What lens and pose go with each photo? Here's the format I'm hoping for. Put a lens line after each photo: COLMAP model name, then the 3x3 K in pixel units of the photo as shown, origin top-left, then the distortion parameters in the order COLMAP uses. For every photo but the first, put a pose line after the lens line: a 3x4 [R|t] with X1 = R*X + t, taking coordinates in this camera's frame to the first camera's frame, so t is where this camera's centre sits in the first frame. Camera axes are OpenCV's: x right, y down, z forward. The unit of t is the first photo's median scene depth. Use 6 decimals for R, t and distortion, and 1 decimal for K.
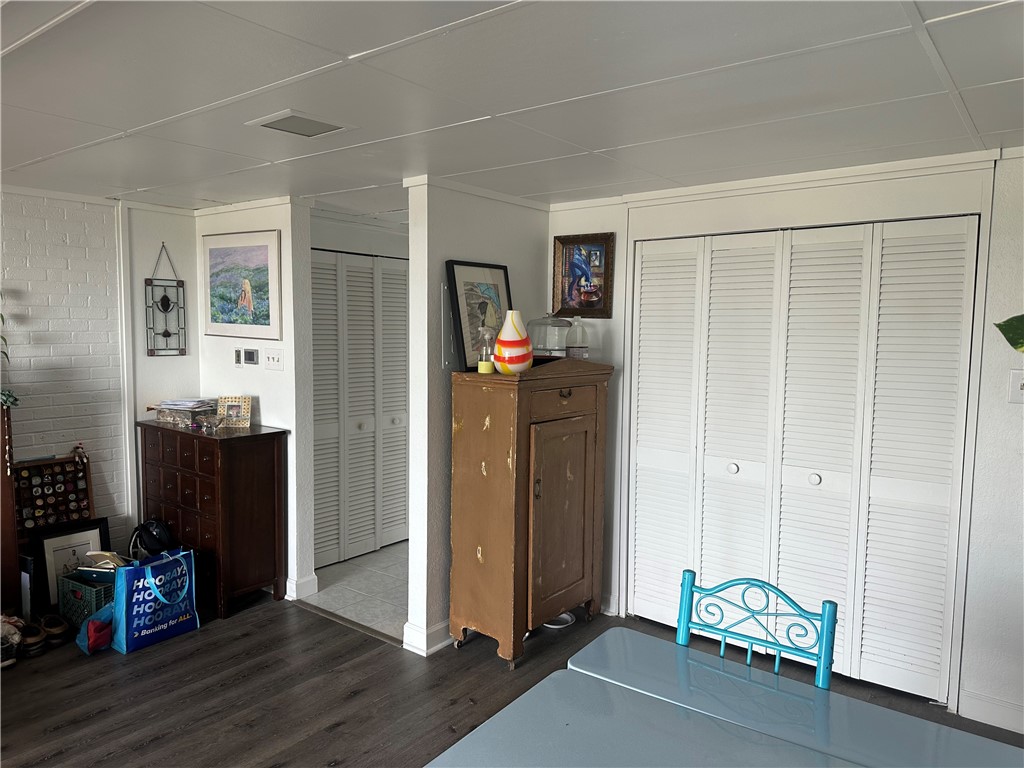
lens RADIAL K [[715.6, 0, 513.2], [0, 715.6, 382.4], [0, 0, 1]] dist [0.067841, -0.092879]
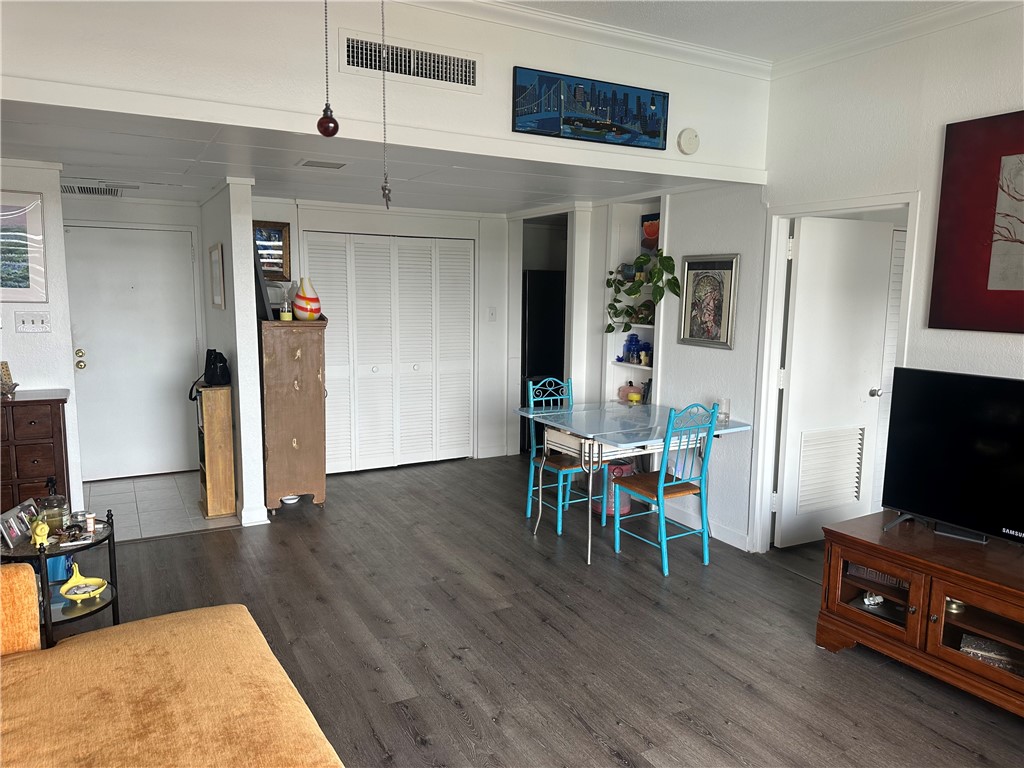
lens RADIAL K [[715.6, 0, 514.0], [0, 715.6, 388.3], [0, 0, 1]] dist [0.067841, -0.092879]
pose [[0.398944, -0.135783, 0.906867, -1.217143], [0.062862, 0.990699, 0.120681, -0.025121], [-0.914818, 0.008862, 0.403769, -0.017263]]
